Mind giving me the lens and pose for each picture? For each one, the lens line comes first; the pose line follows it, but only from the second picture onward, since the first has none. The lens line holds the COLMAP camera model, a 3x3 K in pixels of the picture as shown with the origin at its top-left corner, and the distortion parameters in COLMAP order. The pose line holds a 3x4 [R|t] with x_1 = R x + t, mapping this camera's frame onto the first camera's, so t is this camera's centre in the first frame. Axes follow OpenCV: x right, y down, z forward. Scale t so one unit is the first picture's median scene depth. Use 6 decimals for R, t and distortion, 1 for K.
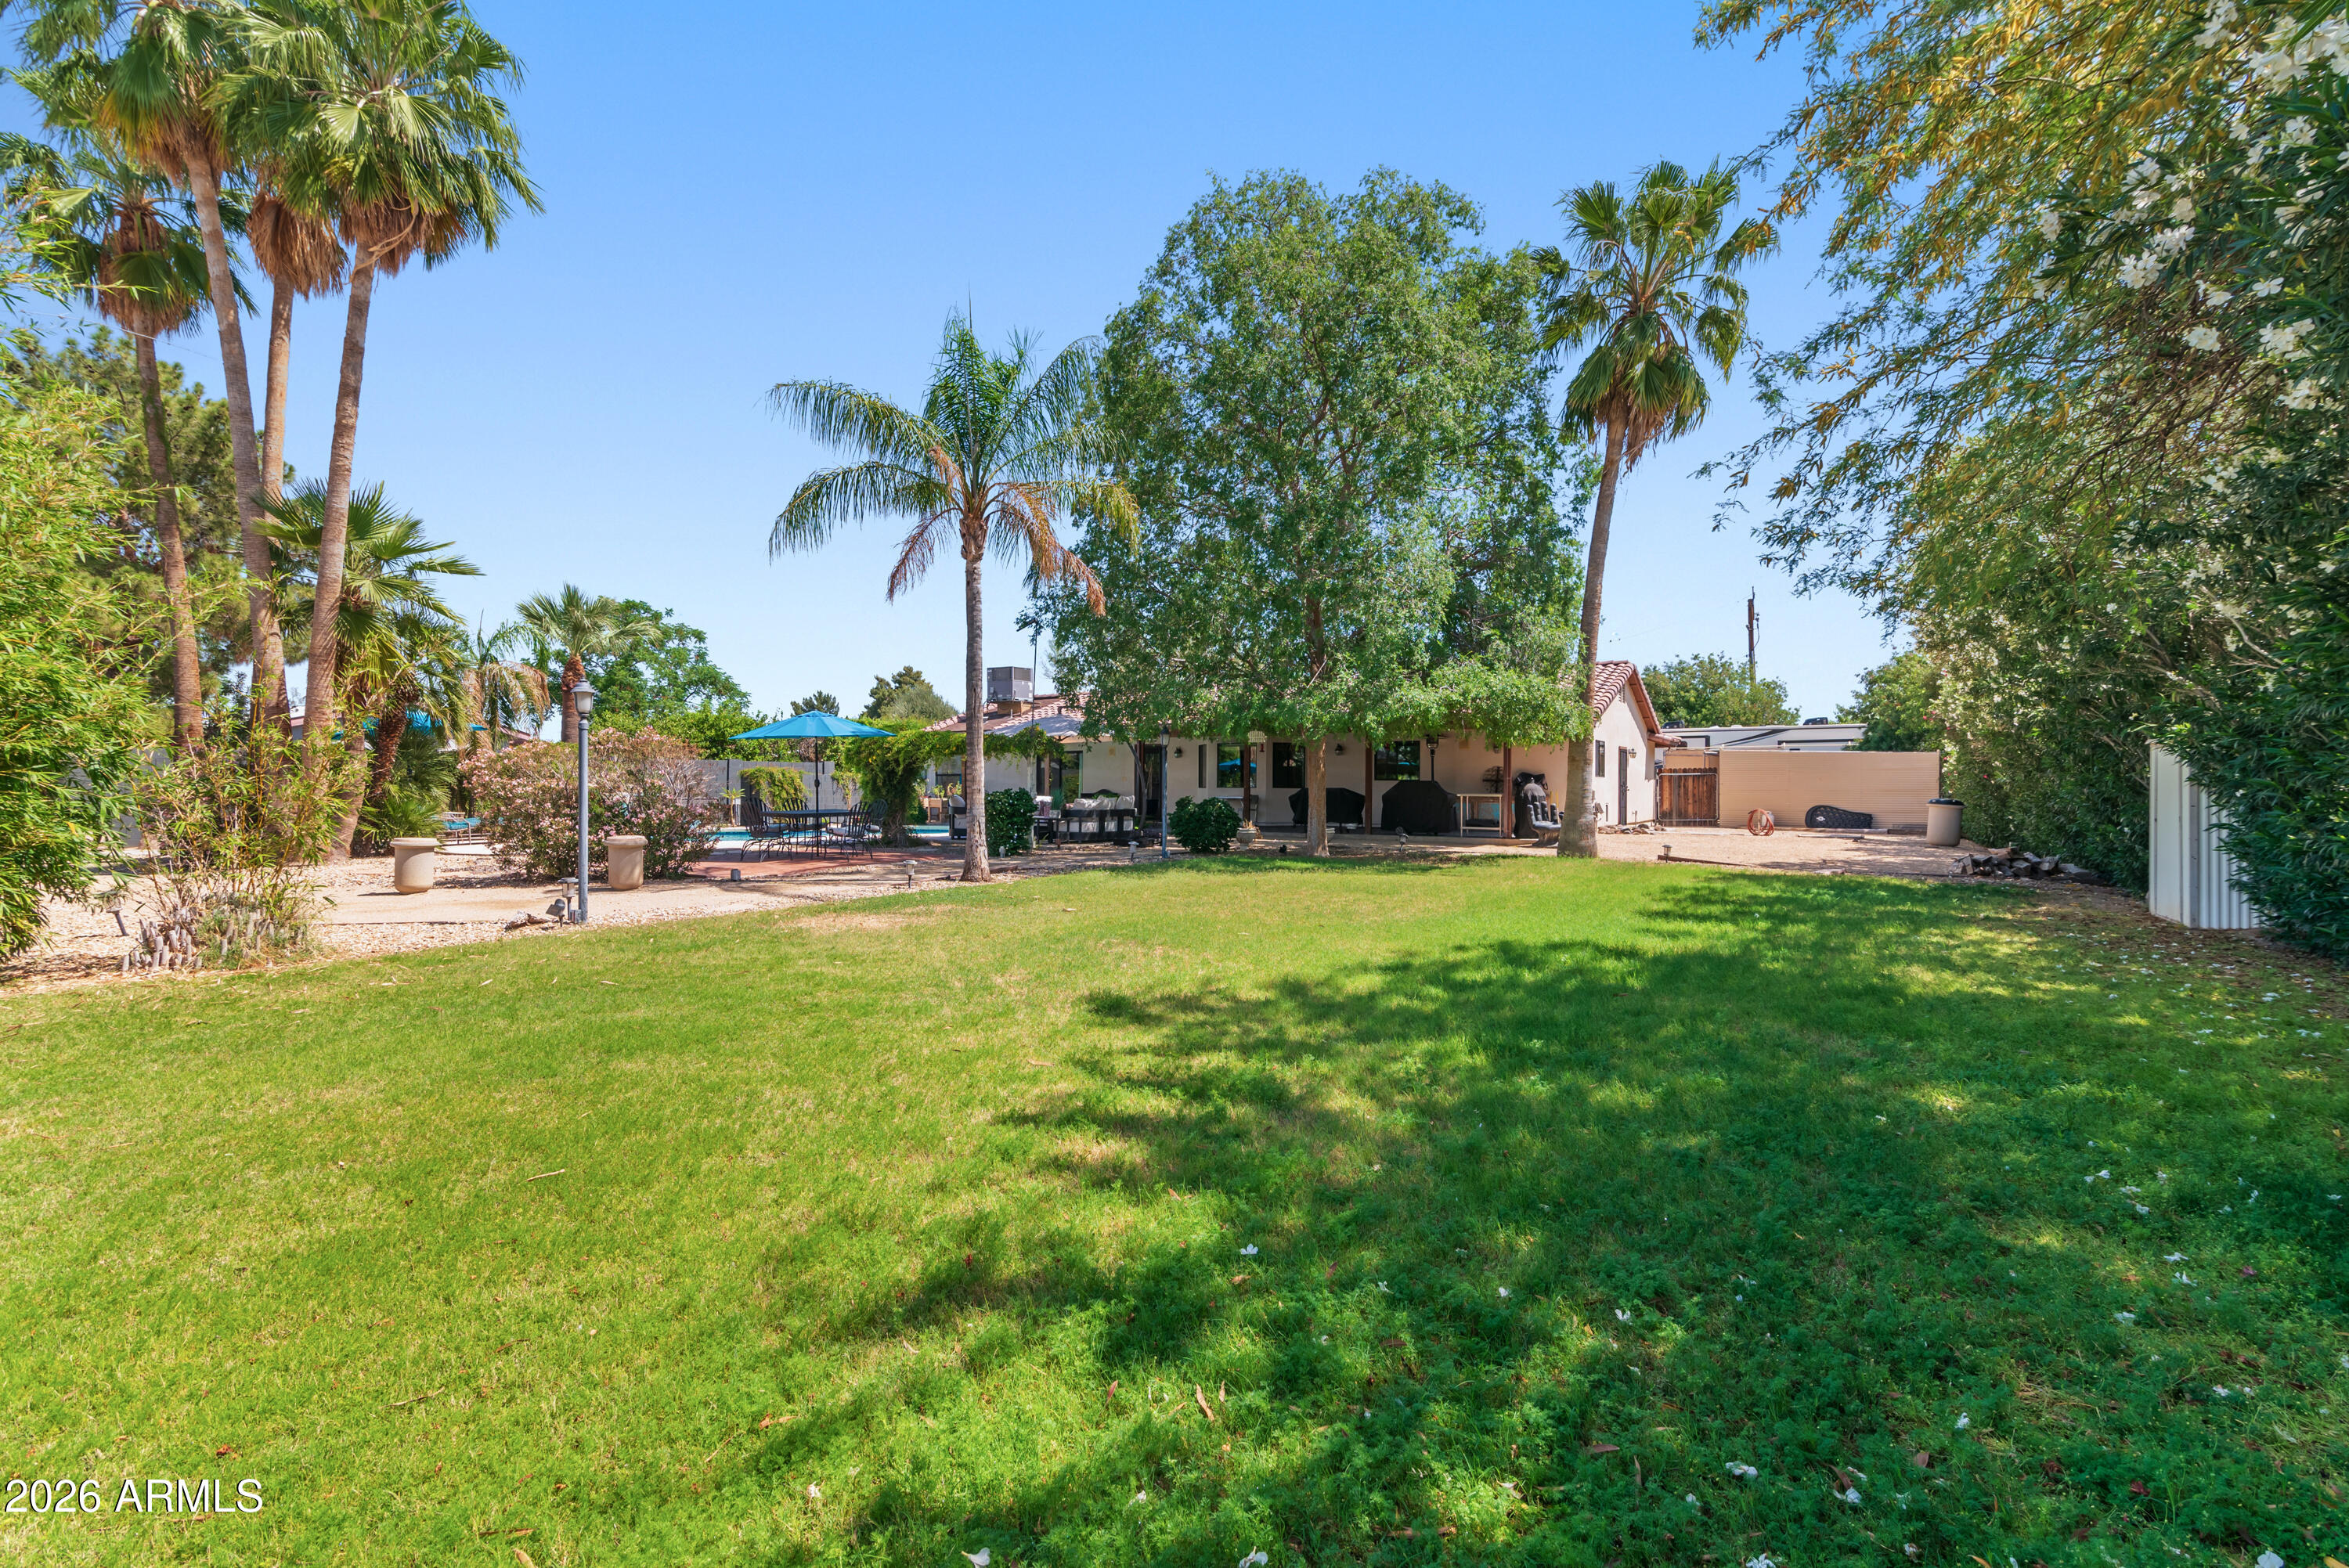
lens RADIAL K [[1034.2, 0, 1180.3], [0, 1034.2, 797.4], [0, 0, 1]] dist [0.022455, -0.007430]
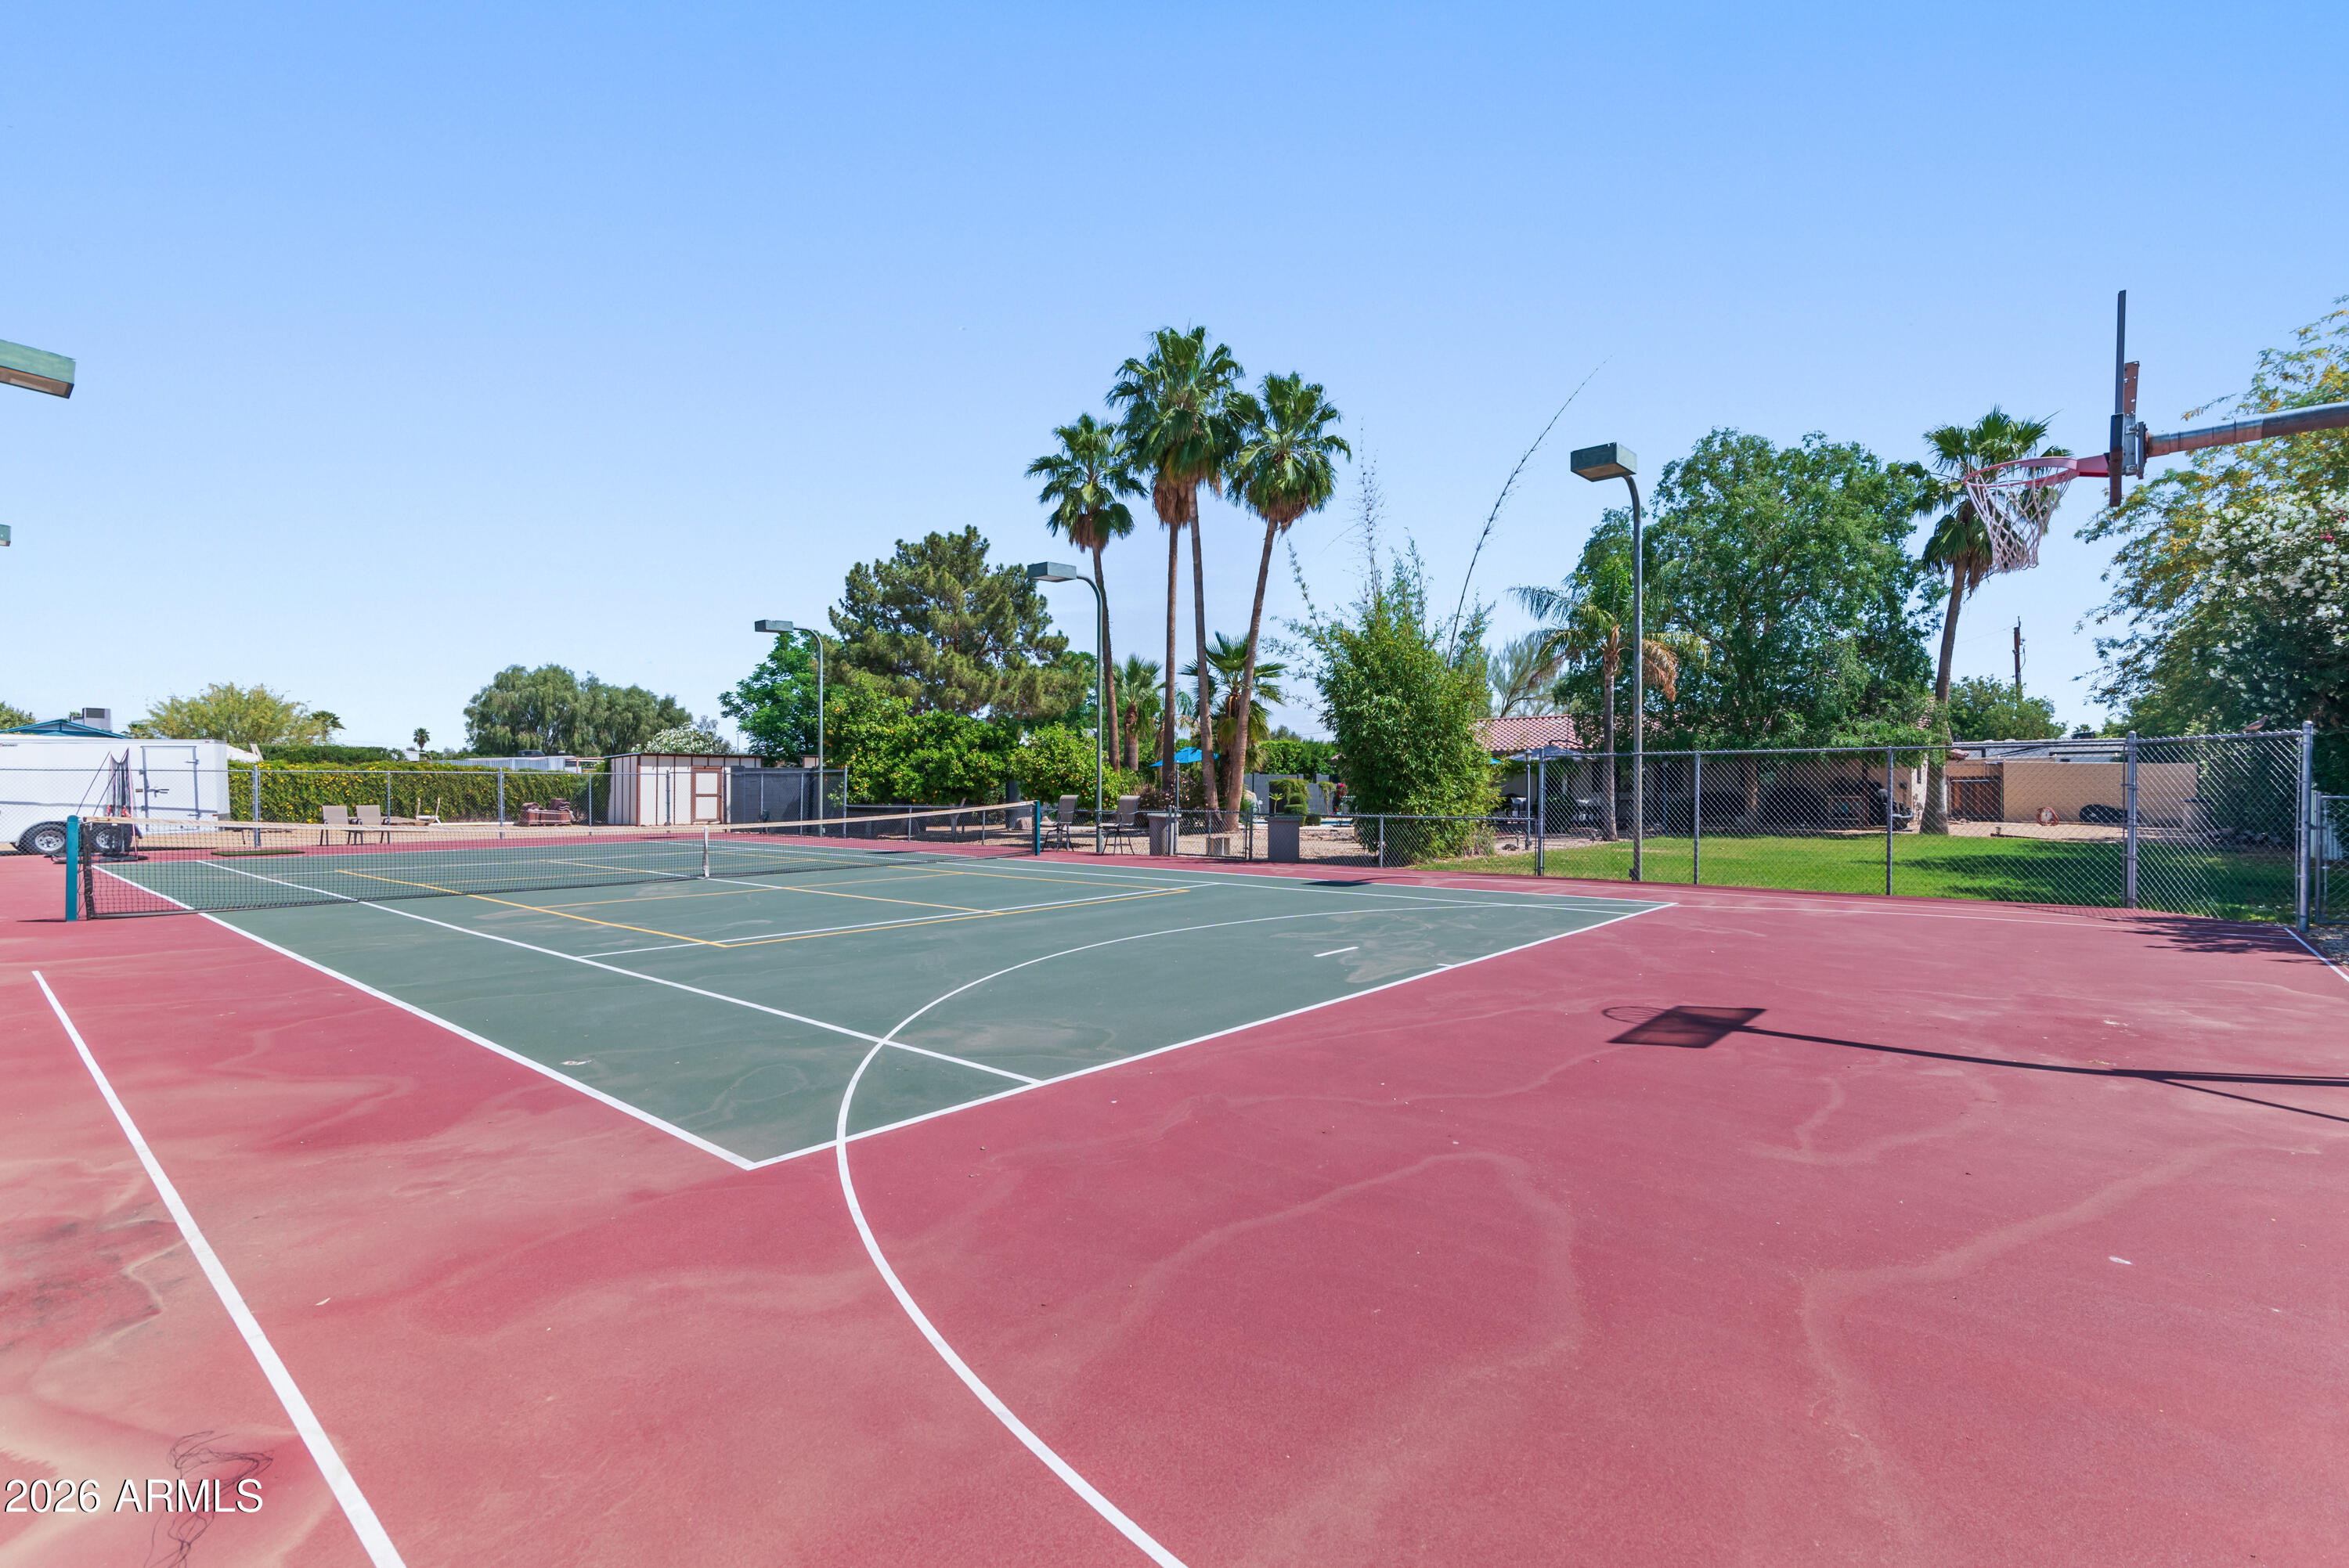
lens RADIAL K [[1034.2, 0, 1180.3], [0, 1034.2, 797.4], [0, 0, 1]] dist [0.022455, -0.007430]
pose [[0.988600, 0.000562, -0.150567, -0.506027], [-0.000785, 0.999999, -0.001418, 0.001871], [0.150566, 0.001520, 0.988599, -0.745743]]
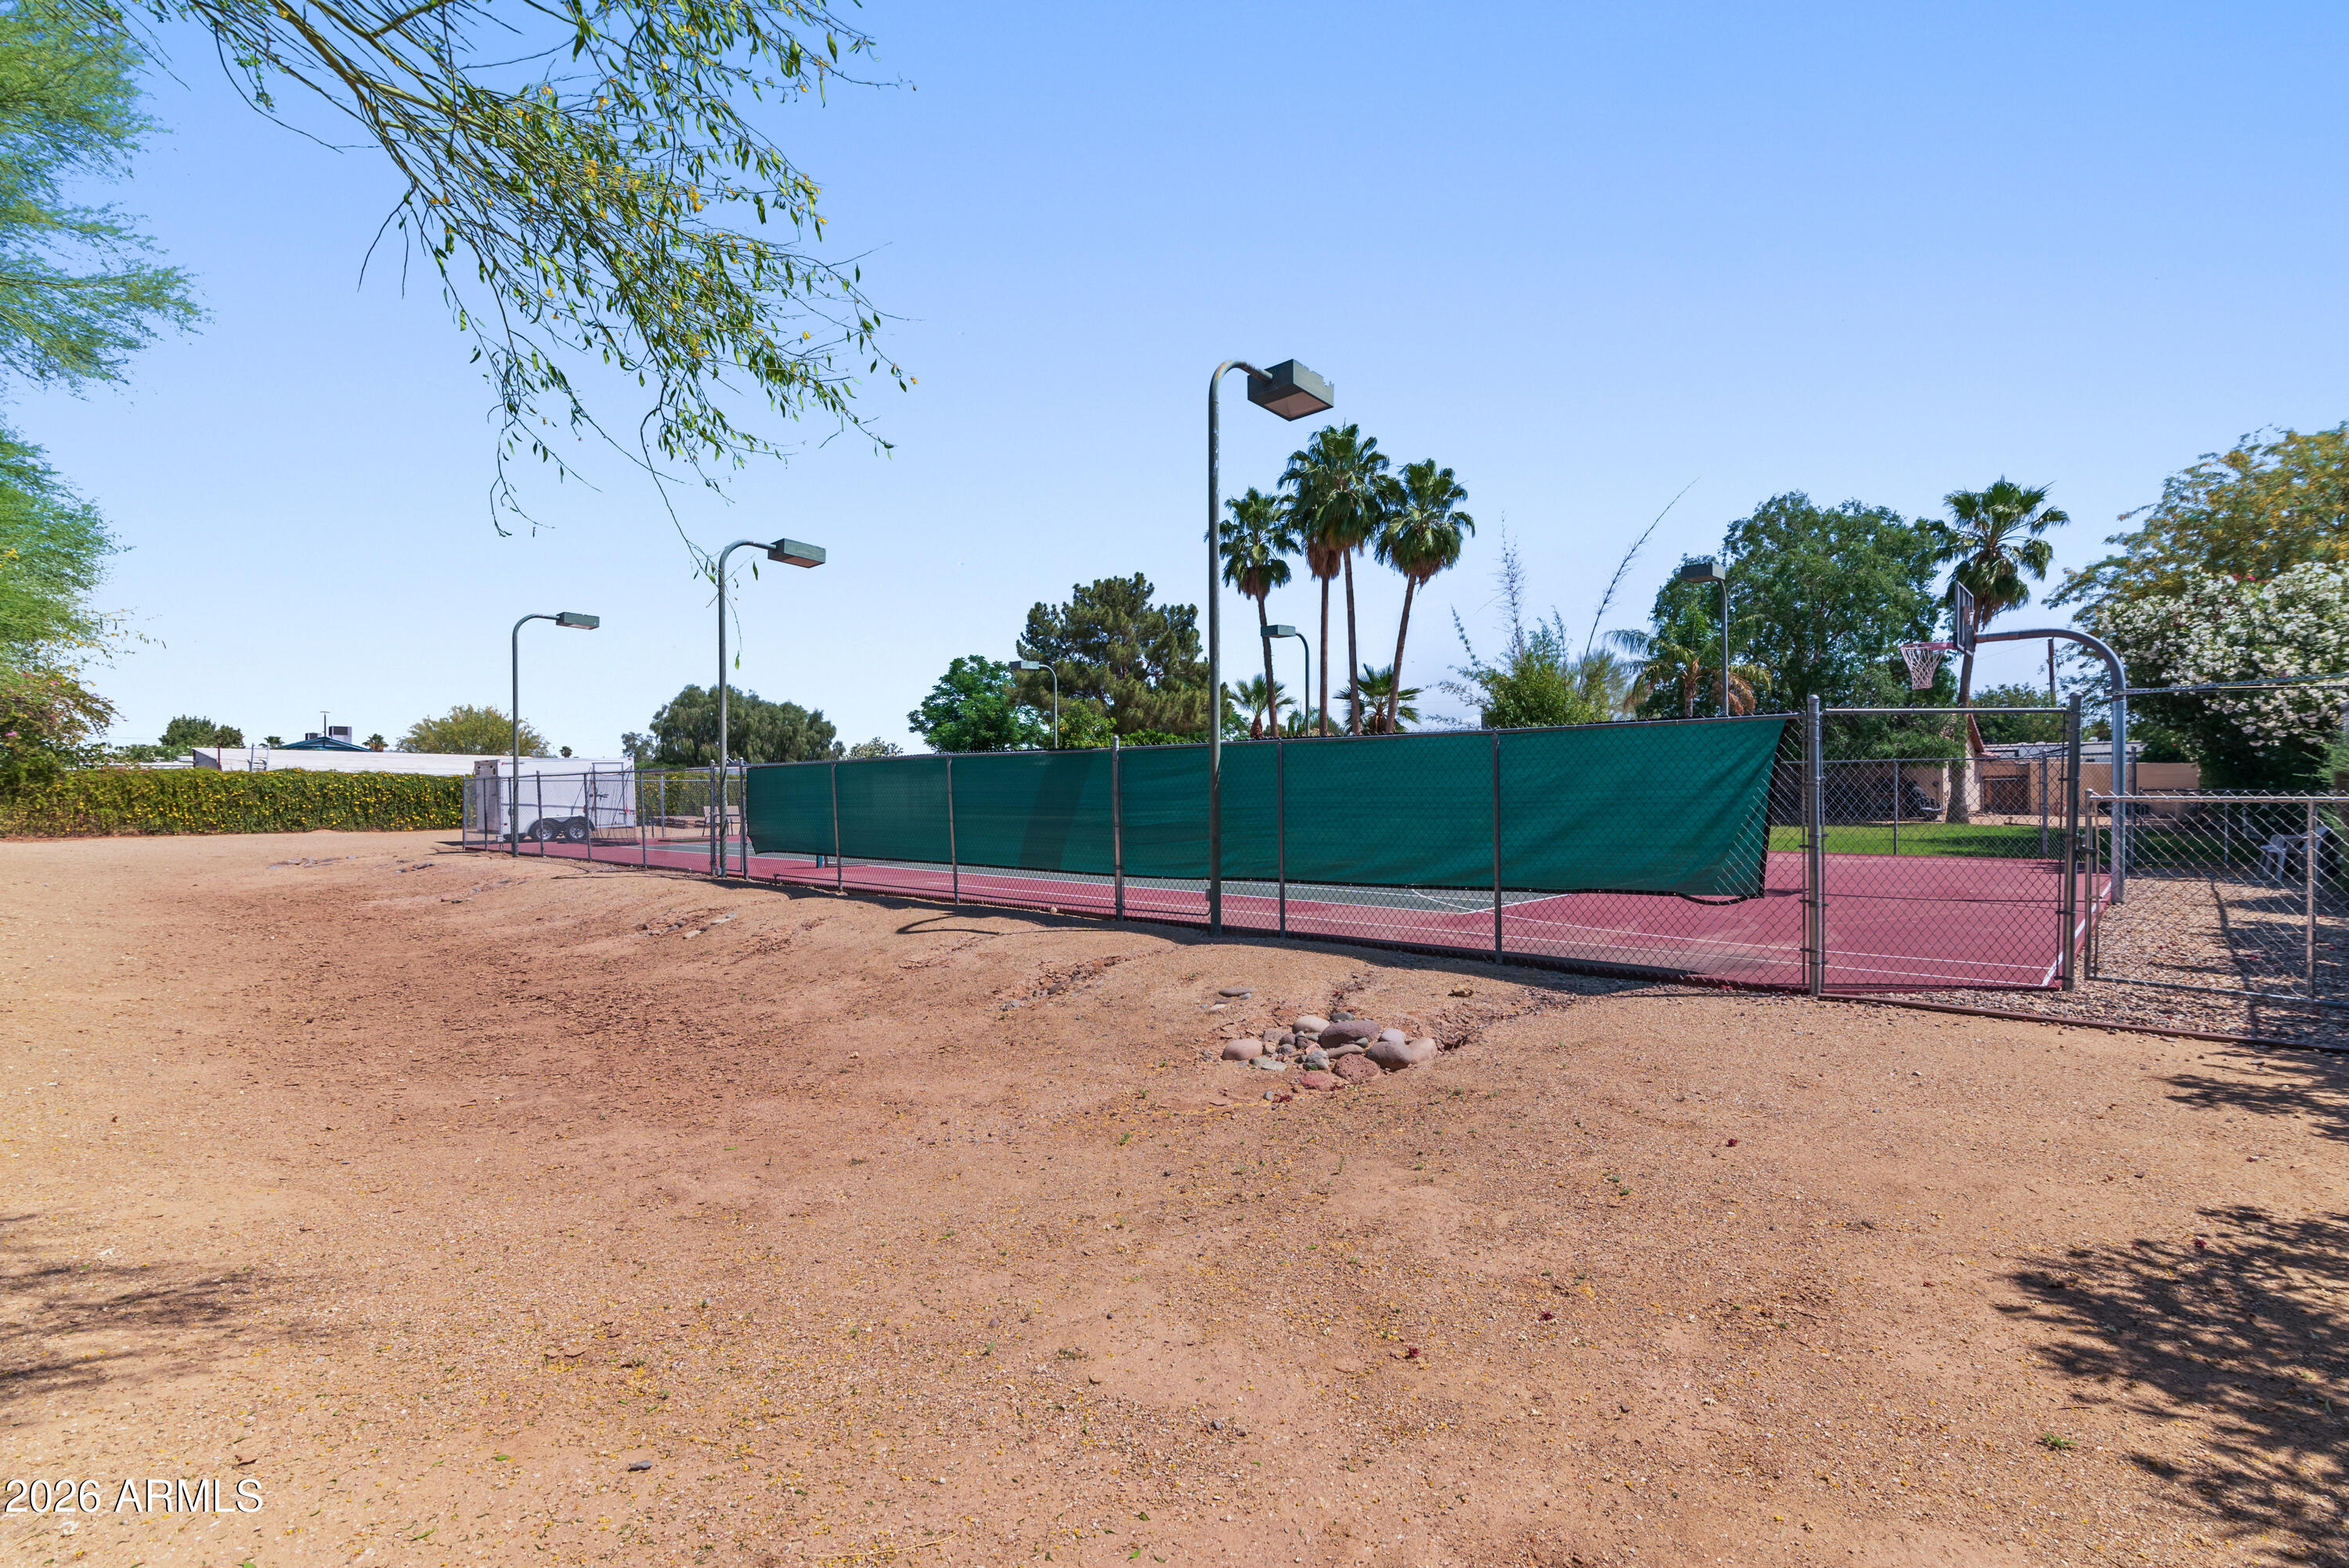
lens RADIAL K [[1034.2, 0, 1180.3], [0, 1034.2, 797.4], [0, 0, 1]] dist [0.022455, -0.007430]
pose [[0.981845, -0.005055, -0.189615, -0.664854], [0.004491, 0.999984, -0.003406, 0.006140], [0.189629, 0.002492, 0.981853, -1.192158]]
